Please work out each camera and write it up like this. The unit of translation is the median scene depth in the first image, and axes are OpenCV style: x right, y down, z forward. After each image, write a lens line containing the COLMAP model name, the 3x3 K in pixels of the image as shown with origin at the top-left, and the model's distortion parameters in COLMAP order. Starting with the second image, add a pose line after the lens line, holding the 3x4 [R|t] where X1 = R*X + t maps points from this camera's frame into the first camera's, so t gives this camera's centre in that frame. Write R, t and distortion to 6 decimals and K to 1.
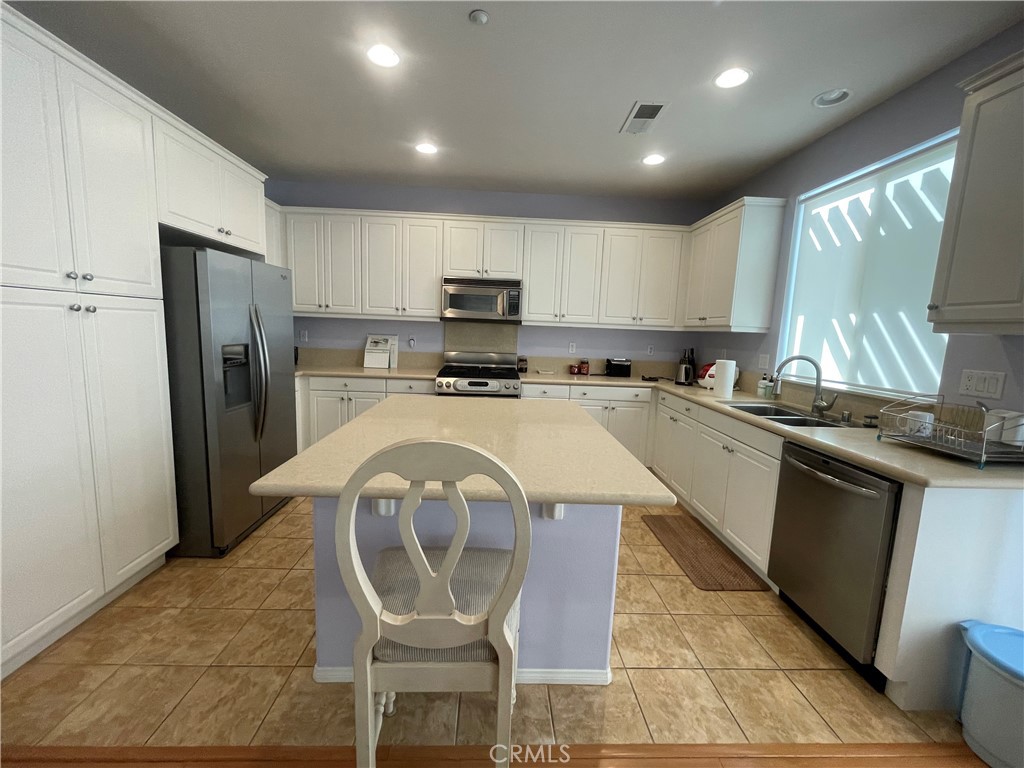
lens RADIAL K [[414.4, 0, 507.8], [0, 414.4, 383.8], [0, 0, 1]] dist [-0.001880, -0.000419]
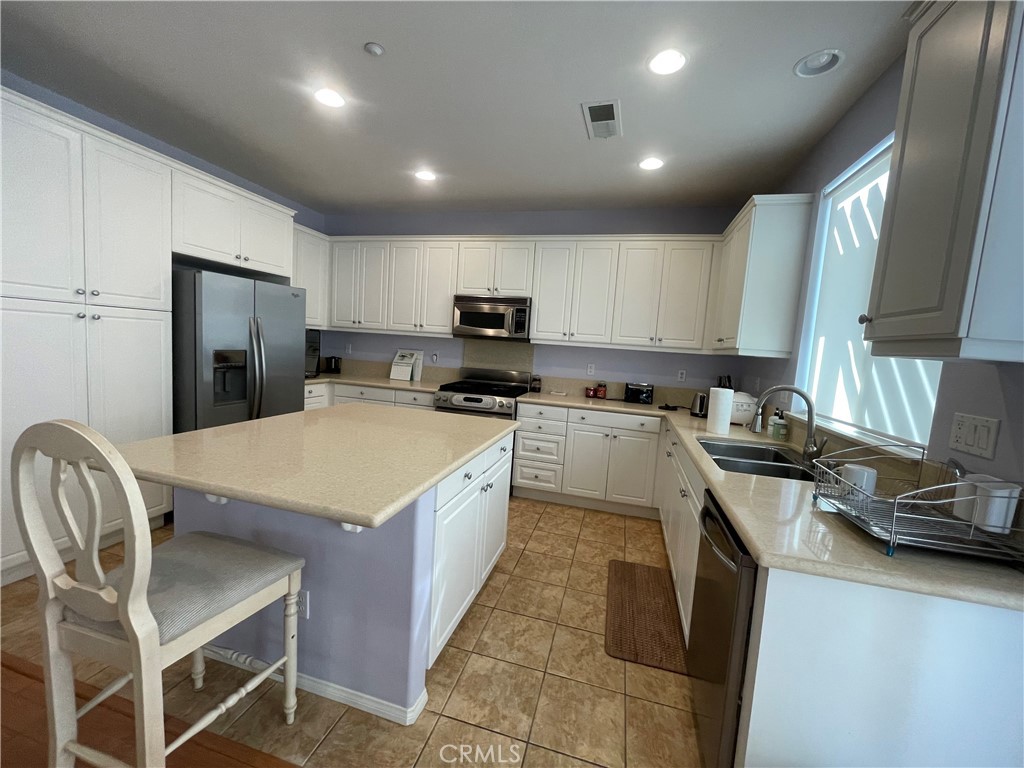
lens RADIAL K [[414.4, 0, 510.4], [0, 414.4, 384.5], [0, 0, 1]] dist [-0.001880, -0.000419]
pose [[0.954692, 0.052732, -0.292886, 0.354348], [-0.068016, 0.996789, -0.042243, -0.000671], [0.289718, 0.060250, 0.955214, 0.076121]]
